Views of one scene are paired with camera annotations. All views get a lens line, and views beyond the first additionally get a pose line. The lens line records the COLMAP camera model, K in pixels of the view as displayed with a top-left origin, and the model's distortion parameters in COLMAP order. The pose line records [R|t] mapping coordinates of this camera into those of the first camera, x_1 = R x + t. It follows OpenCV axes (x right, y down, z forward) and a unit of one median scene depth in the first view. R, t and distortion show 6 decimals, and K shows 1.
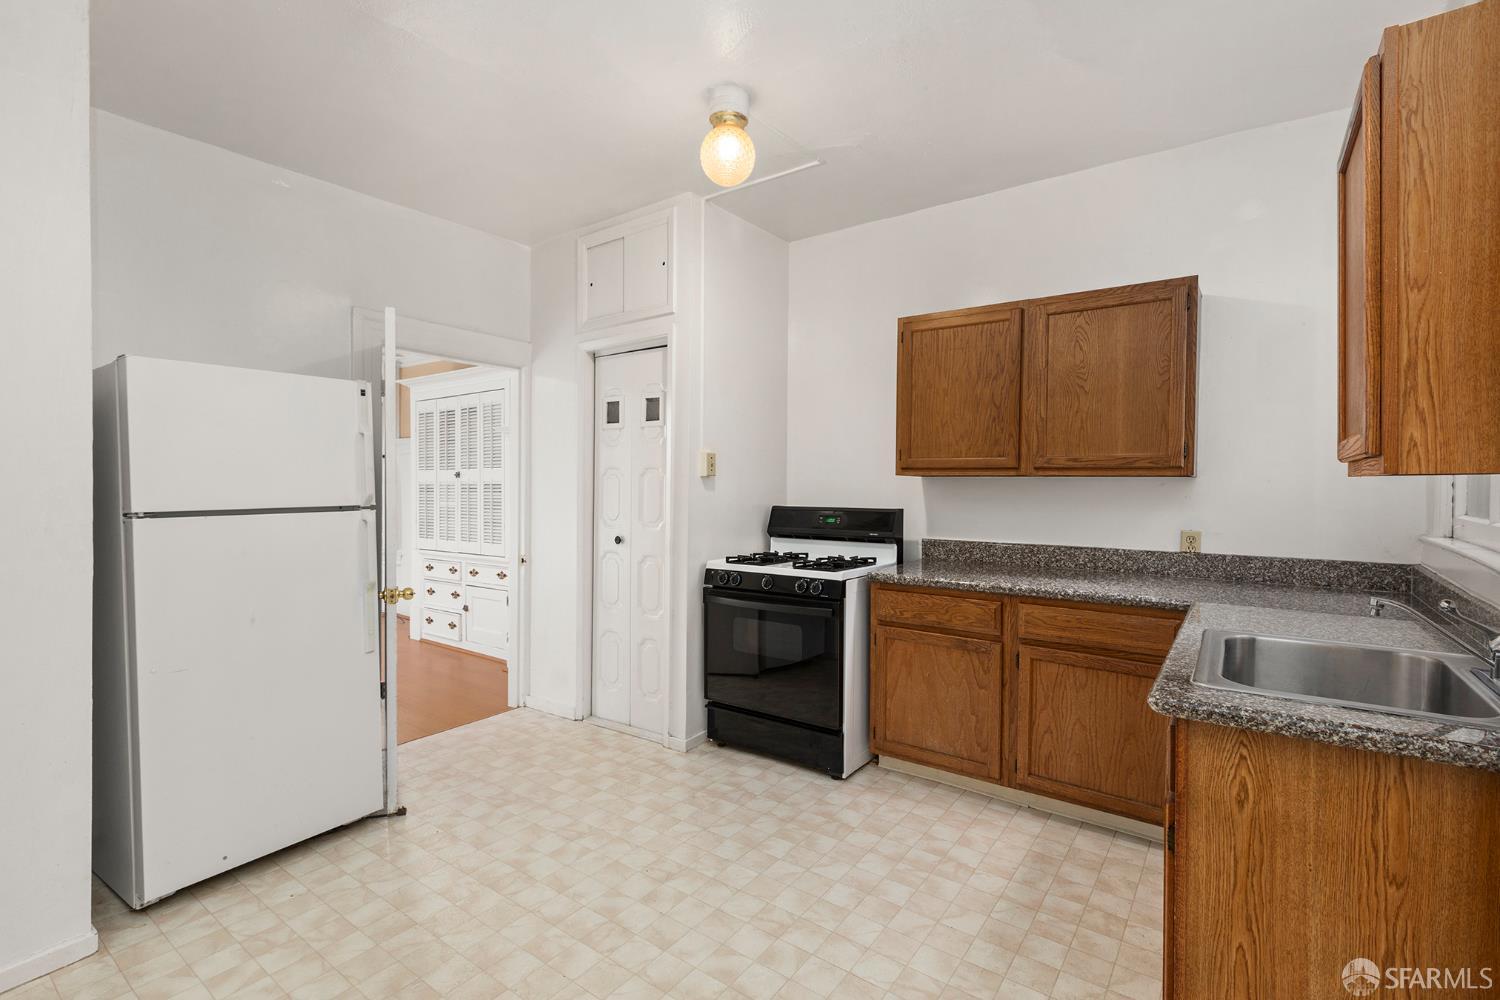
lens RADIAL K [[690.9, 0, 751.5], [0, 690.9, 500.4], [0, 0, 1]] dist [-0.002173, 0.000526]
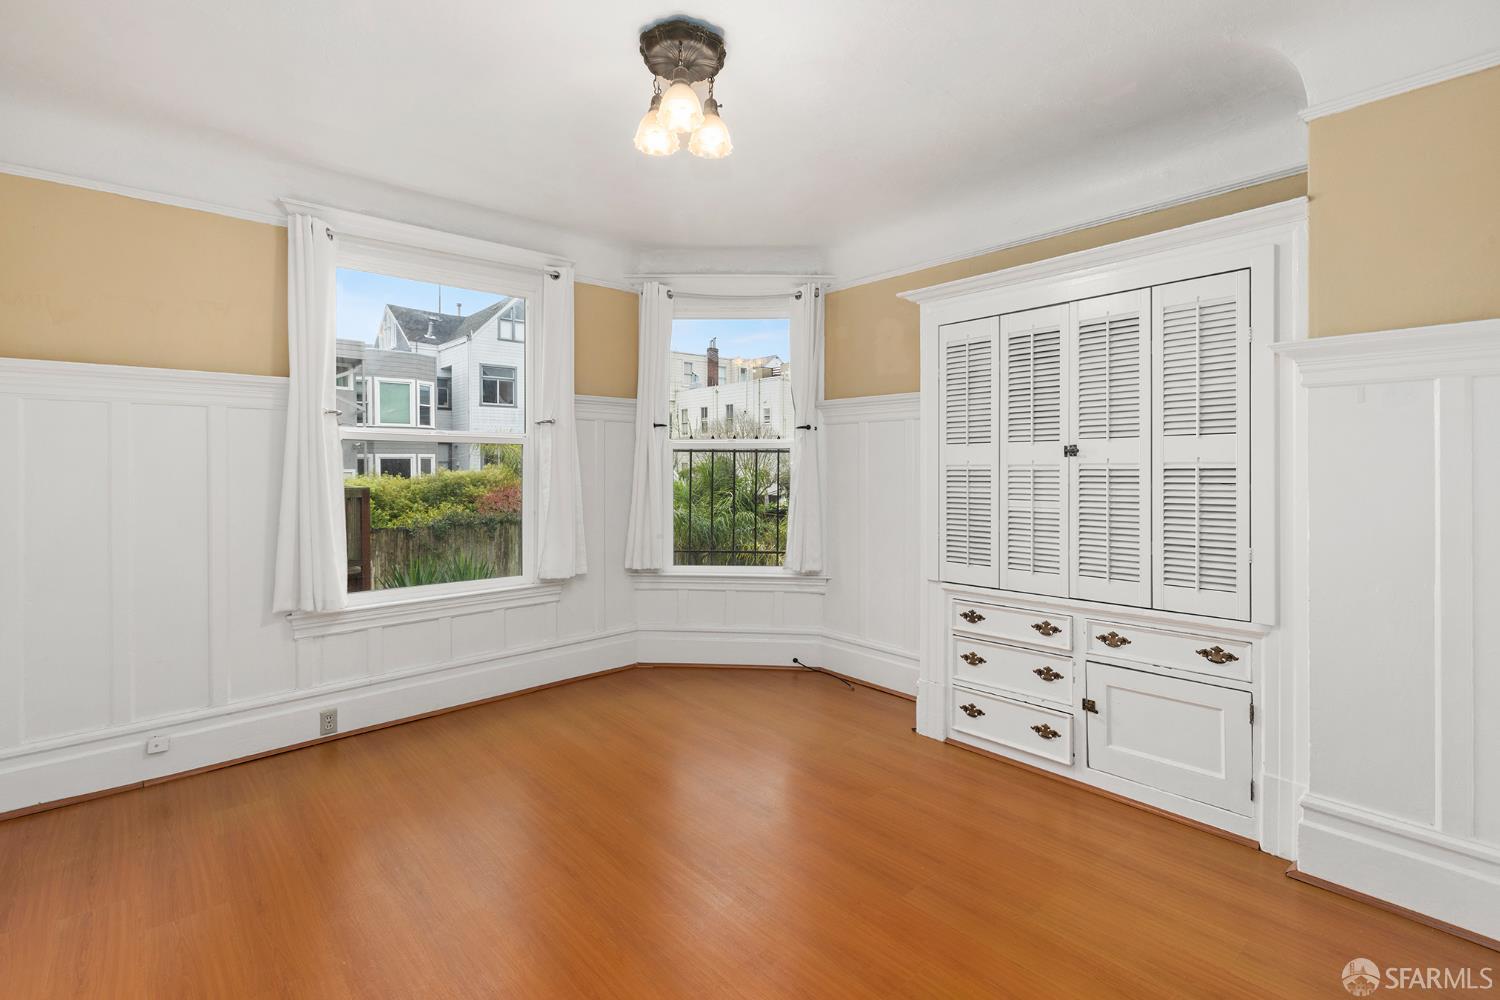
lens RADIAL K [[690.9, 0, 749.7], [0, 690.9, 484.9], [0, 0, 1]] dist [-0.002173, 0.000526]
pose [[0.976223, 0.008361, -0.216609, -0.543998], [-0.010471, 0.999908, -0.008593, -0.003687], [0.216518, 0.010657, 0.976221, 0.425202]]
